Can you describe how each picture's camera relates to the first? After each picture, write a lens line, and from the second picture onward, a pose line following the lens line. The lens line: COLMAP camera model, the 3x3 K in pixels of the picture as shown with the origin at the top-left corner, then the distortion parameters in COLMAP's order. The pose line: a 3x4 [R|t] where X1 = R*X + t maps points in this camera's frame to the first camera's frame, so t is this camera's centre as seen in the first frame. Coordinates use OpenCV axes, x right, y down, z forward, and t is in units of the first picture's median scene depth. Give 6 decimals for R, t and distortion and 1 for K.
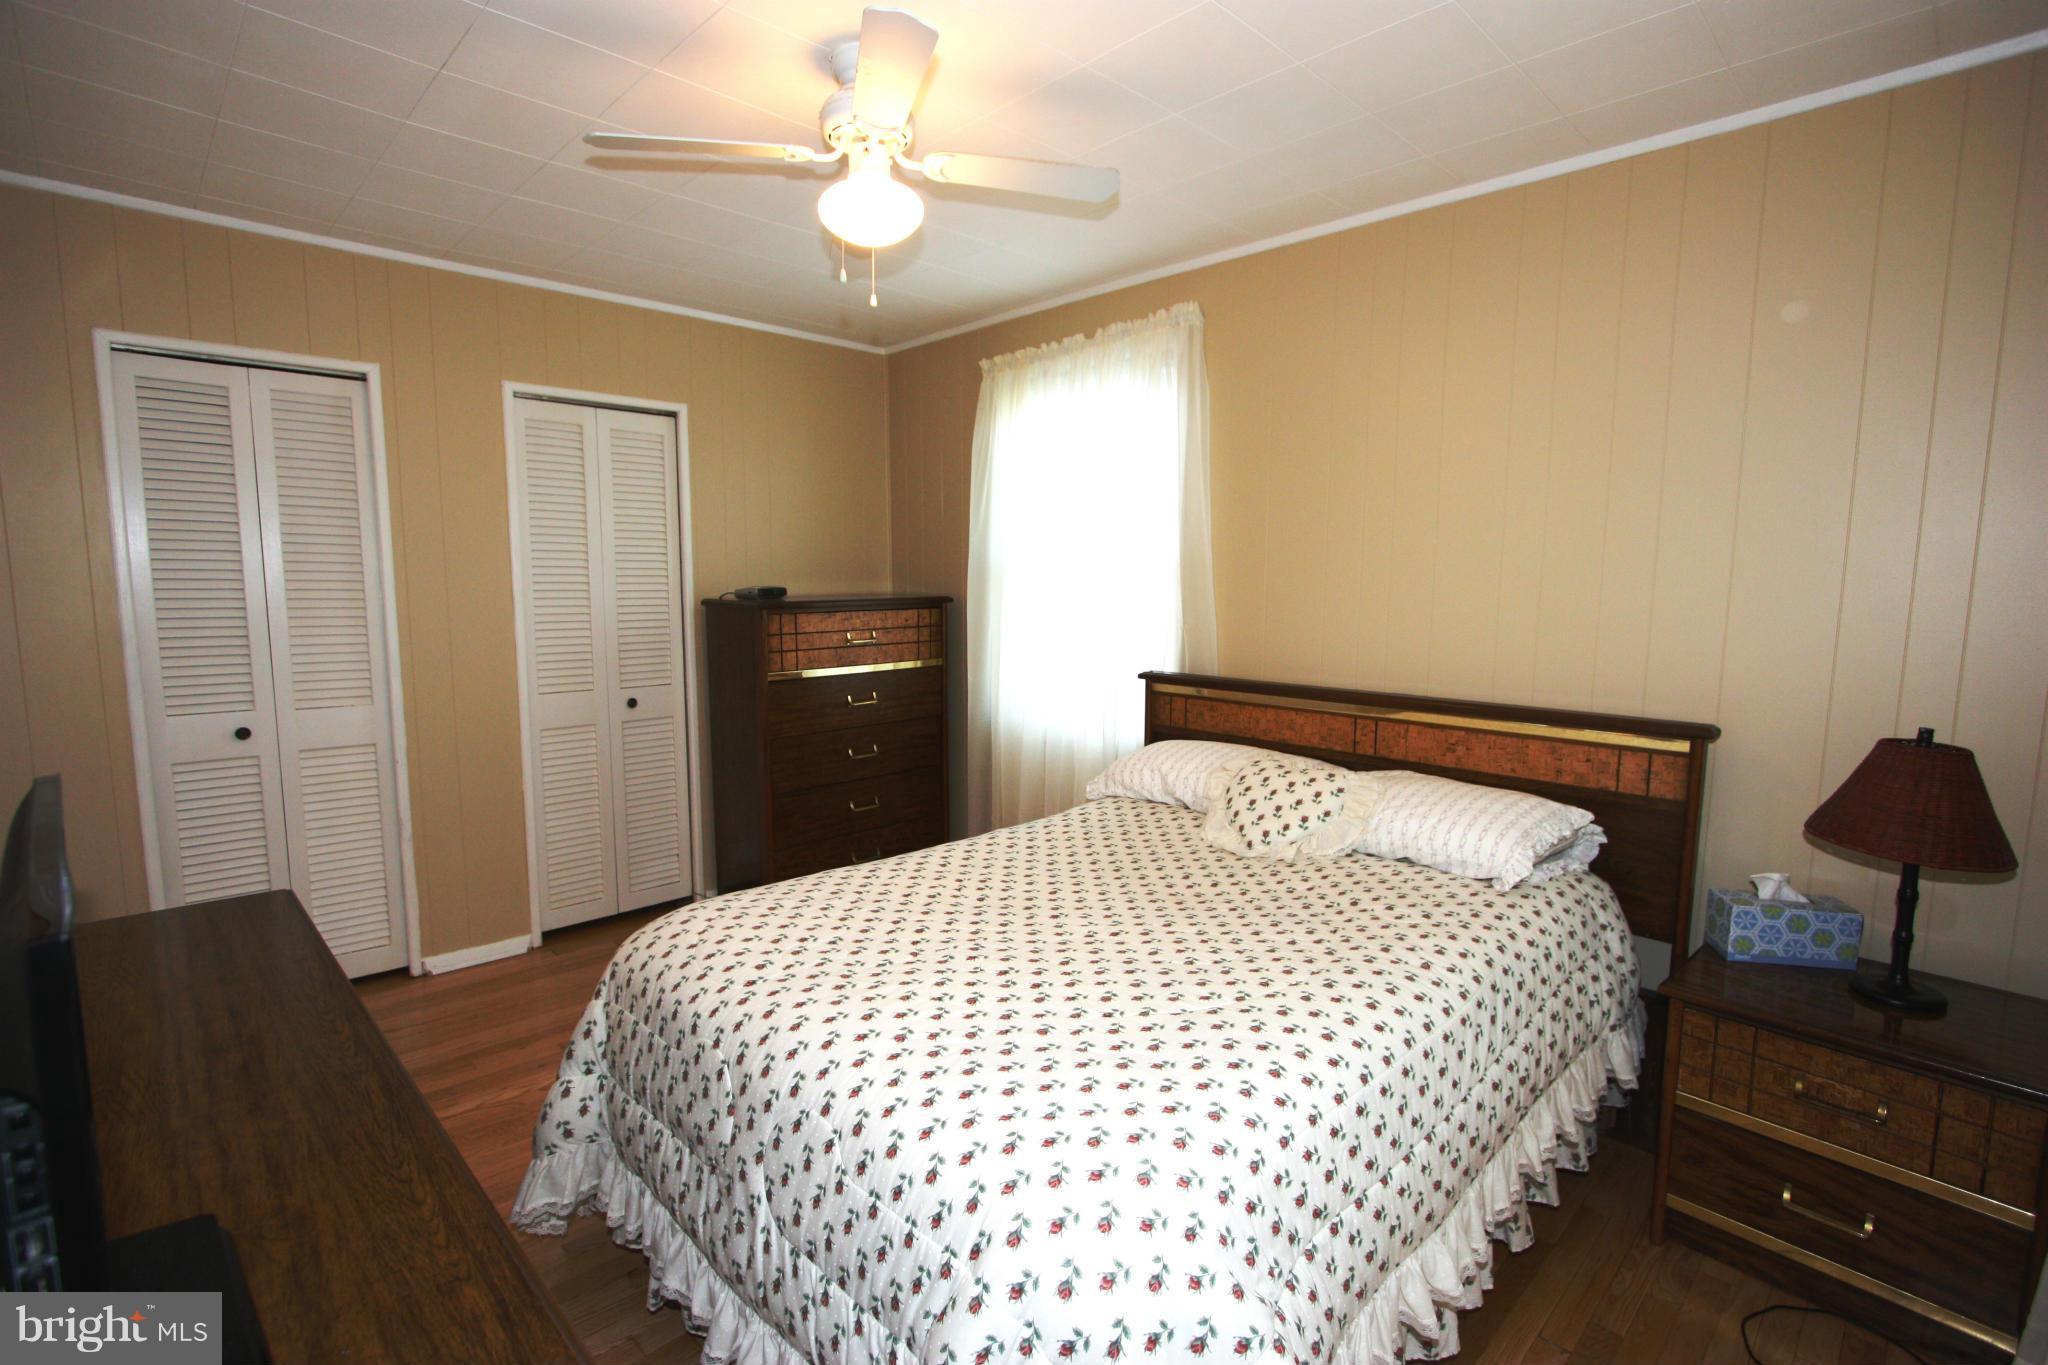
lens RADIAL K [[941.8, 0, 1025.2], [0, 941.8, 685.4], [0, 0, 1]] dist [-0.021312, 0.000107]
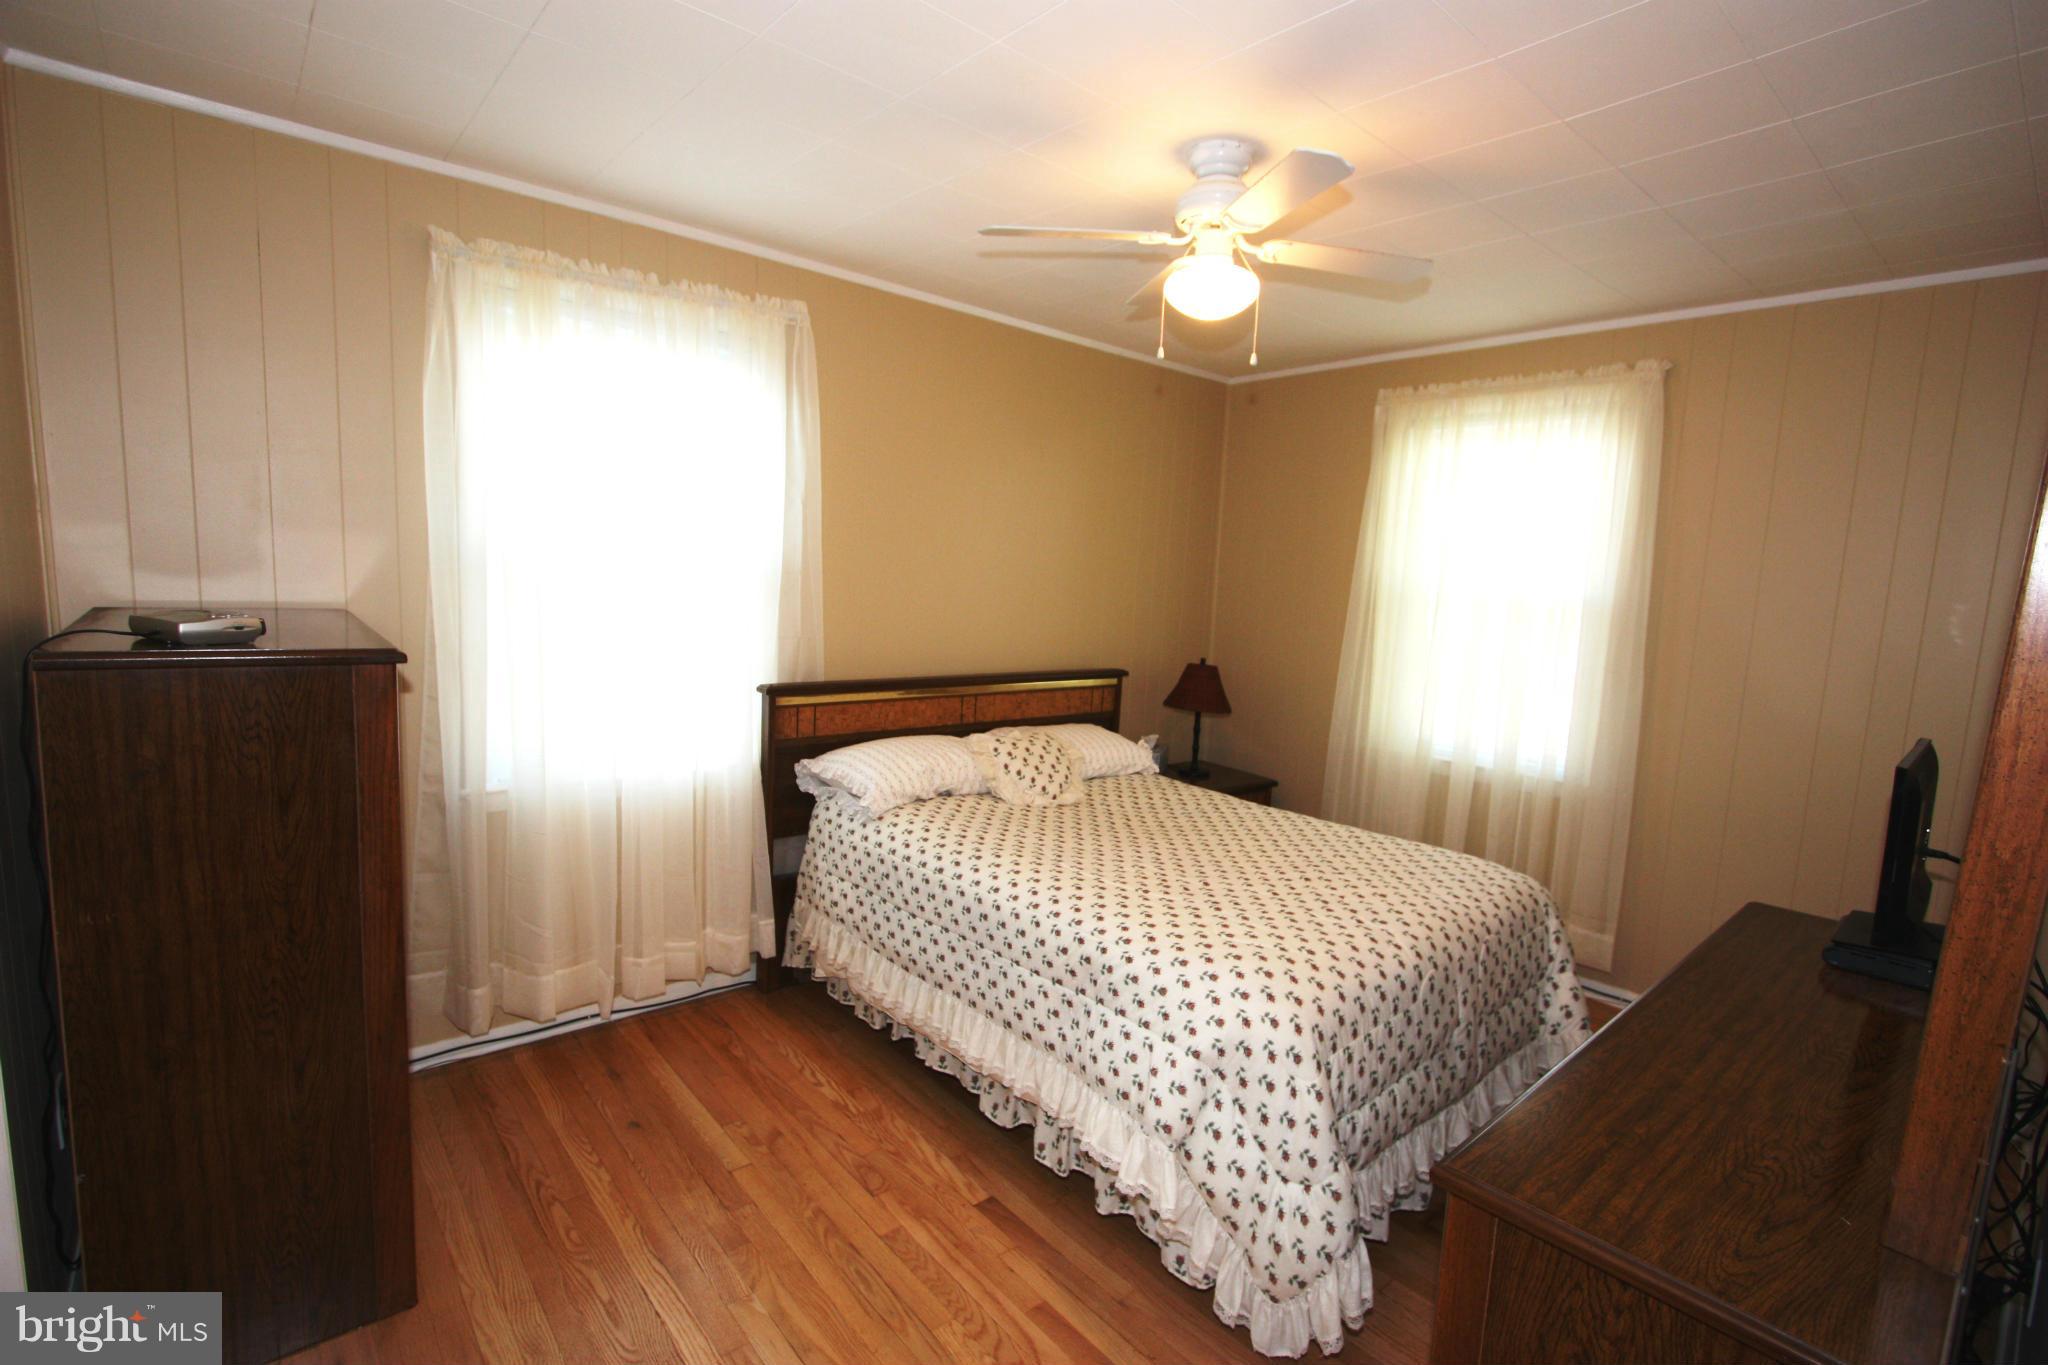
lens RADIAL K [[941.8, 0, 1025.7], [0, 941.8, 682.2], [0, 0, 1]] dist [-0.021312, 0.000107]
pose [[0.055434, -0.126908, 0.990364, -0.911192], [0.063516, 0.990329, 0.123348, -0.137449], [-0.996440, 0.056066, 0.062959, 0.805918]]
